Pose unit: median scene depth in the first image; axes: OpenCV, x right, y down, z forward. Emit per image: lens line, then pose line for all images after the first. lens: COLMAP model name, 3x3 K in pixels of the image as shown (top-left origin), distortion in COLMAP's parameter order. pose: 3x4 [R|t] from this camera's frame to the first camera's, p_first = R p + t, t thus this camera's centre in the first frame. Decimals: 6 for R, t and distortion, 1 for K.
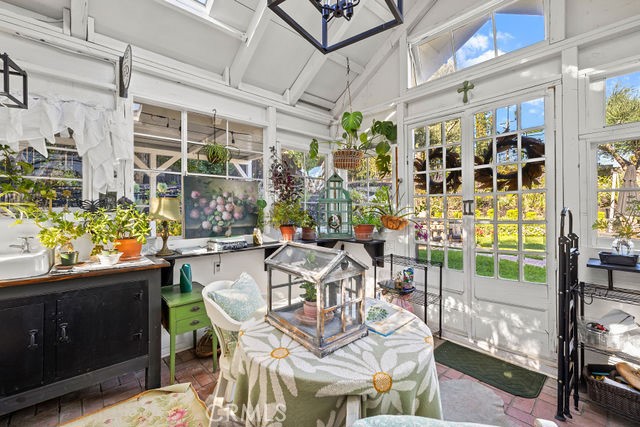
lens RADIAL K [[269.8, 0, 319.3], [0, 269.8, 206.2], [0, 0, 1]] dist [0.000753, -0.000009]
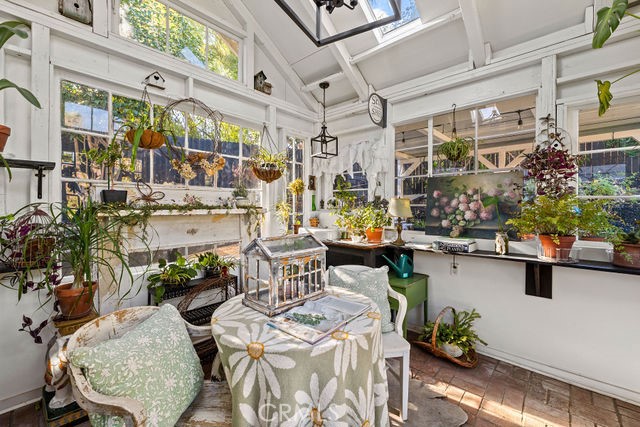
lens RADIAL K [[269.8, 0, 319.3], [0, 269.8, 206.2], [0, 0, 1]] dist [0.000753, -0.000009]
pose [[0.091365, -0.004520, -0.995807, 0.528946], [0.005337, 0.999978, -0.004049, 0.006388], [0.995803, -0.004945, 0.091387, 0.438159]]
